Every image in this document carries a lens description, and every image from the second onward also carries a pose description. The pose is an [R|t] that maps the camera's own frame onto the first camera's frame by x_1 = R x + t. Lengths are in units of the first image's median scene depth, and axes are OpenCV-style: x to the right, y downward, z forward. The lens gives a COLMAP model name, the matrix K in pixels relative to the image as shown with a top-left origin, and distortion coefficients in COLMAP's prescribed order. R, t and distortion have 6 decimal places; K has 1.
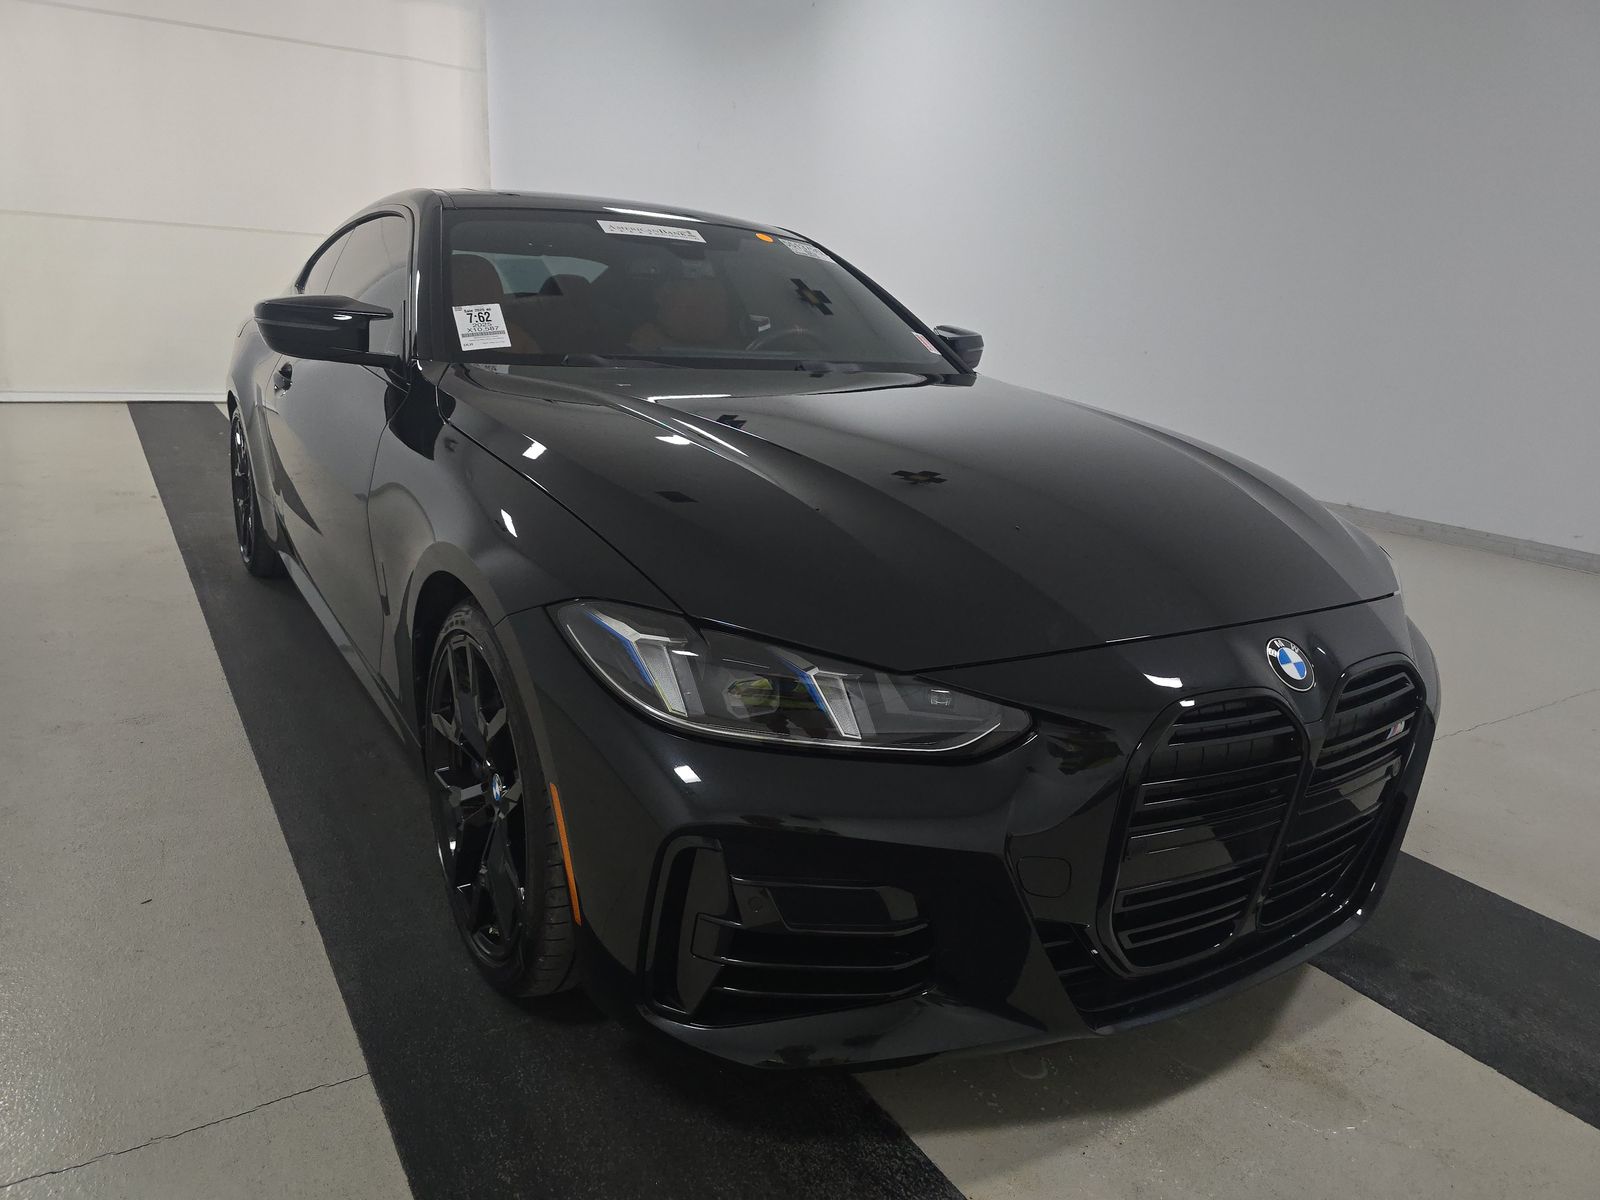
lens RADIAL K [[1069.6, 0, 816.2], [0, 1069.6, 607.6], [0, 0, 1]] dist [0.047814, -0.046594]
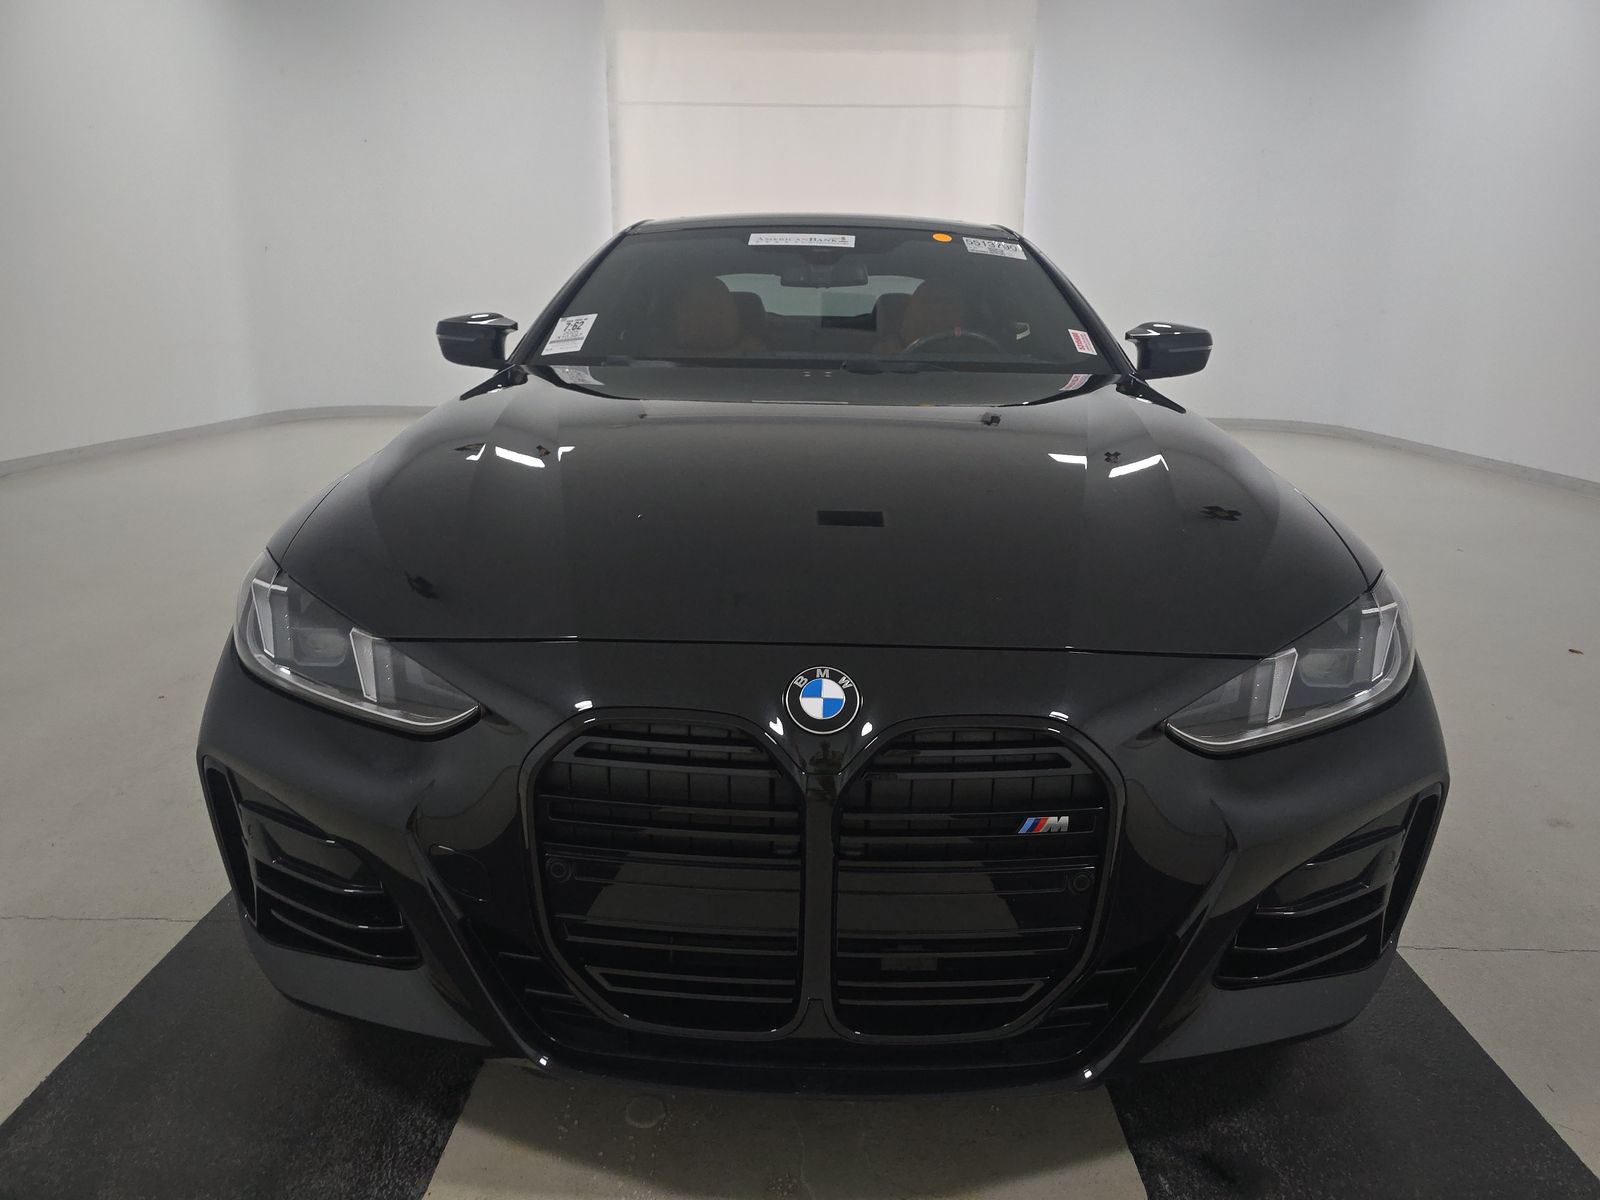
lens RADIAL K [[1084.8, 0, 800.0], [0, 1084.8, 600.0], [0, 0, 1]] dist [0.042780, -0.042468]
pose [[0.832978, 0.098807, -0.544412, 0.404427], [-0.119713, 0.992804, -0.002980, -0.007474], [0.540200, 0.067656, 0.838813, 0.144456]]
